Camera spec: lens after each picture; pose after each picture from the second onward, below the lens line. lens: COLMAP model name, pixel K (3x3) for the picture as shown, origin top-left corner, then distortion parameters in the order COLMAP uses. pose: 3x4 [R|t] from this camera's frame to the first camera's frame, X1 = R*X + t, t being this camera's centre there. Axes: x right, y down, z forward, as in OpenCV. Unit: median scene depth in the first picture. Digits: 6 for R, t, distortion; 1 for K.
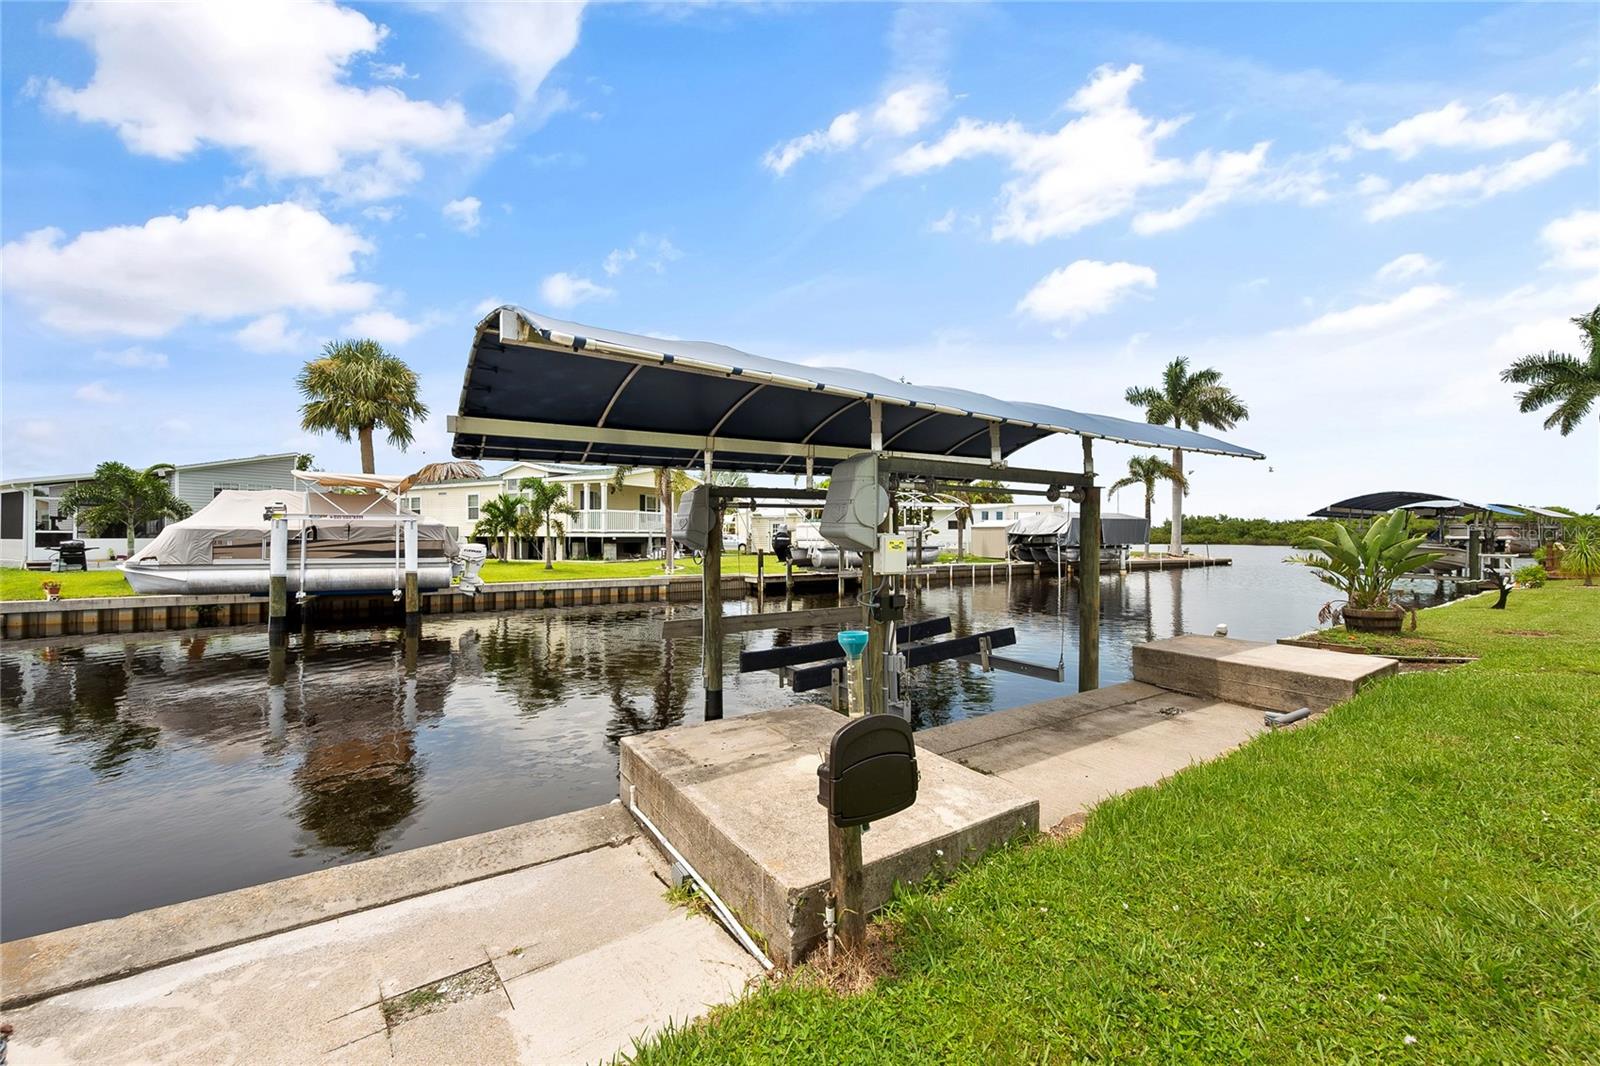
lens RADIAL K [[634.0, 0, 799.0], [0, 634.0, 527.9], [0, 0, 1]] dist [0.003405, -0.000088]
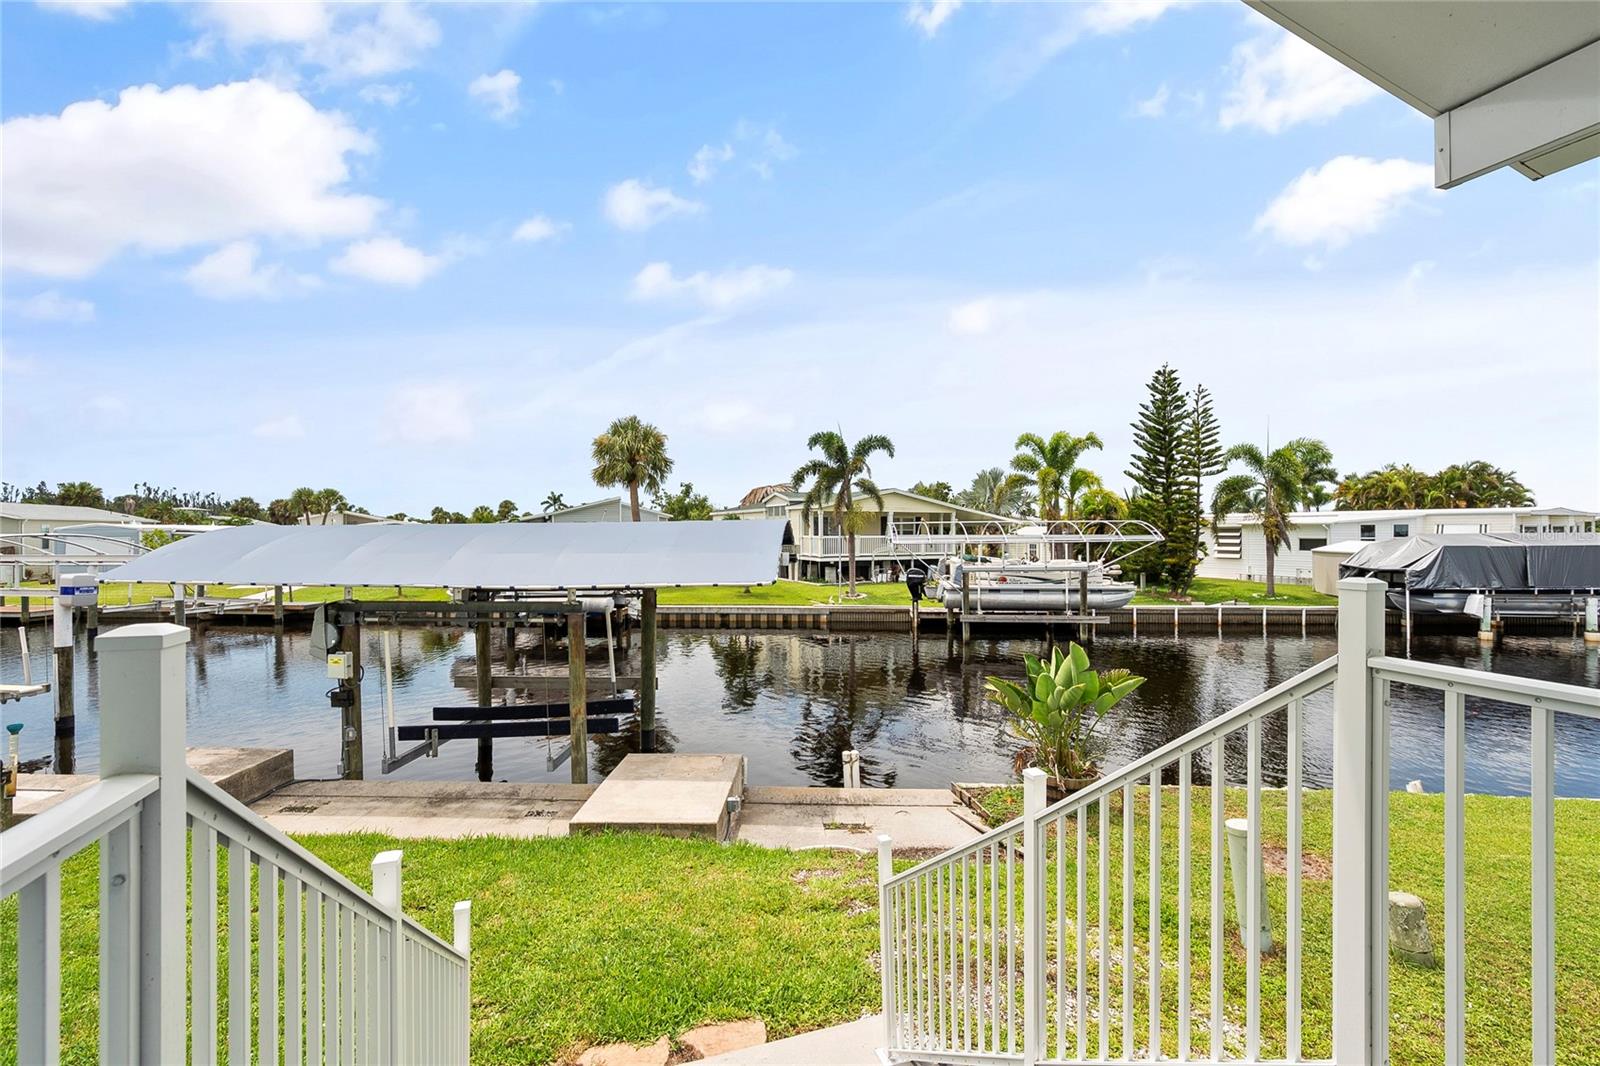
lens RADIAL K [[677.1, 0, 795.7], [0, 677.1, 530.6], [0, 0, 1]] dist [0.002428, 0.000220]
pose [[0.798936, -0.002121, -0.601412, 0.428529], [0.010974, 0.999879, 0.011053, -0.062705], [0.601316, -0.015430, 0.798862, 0.067391]]
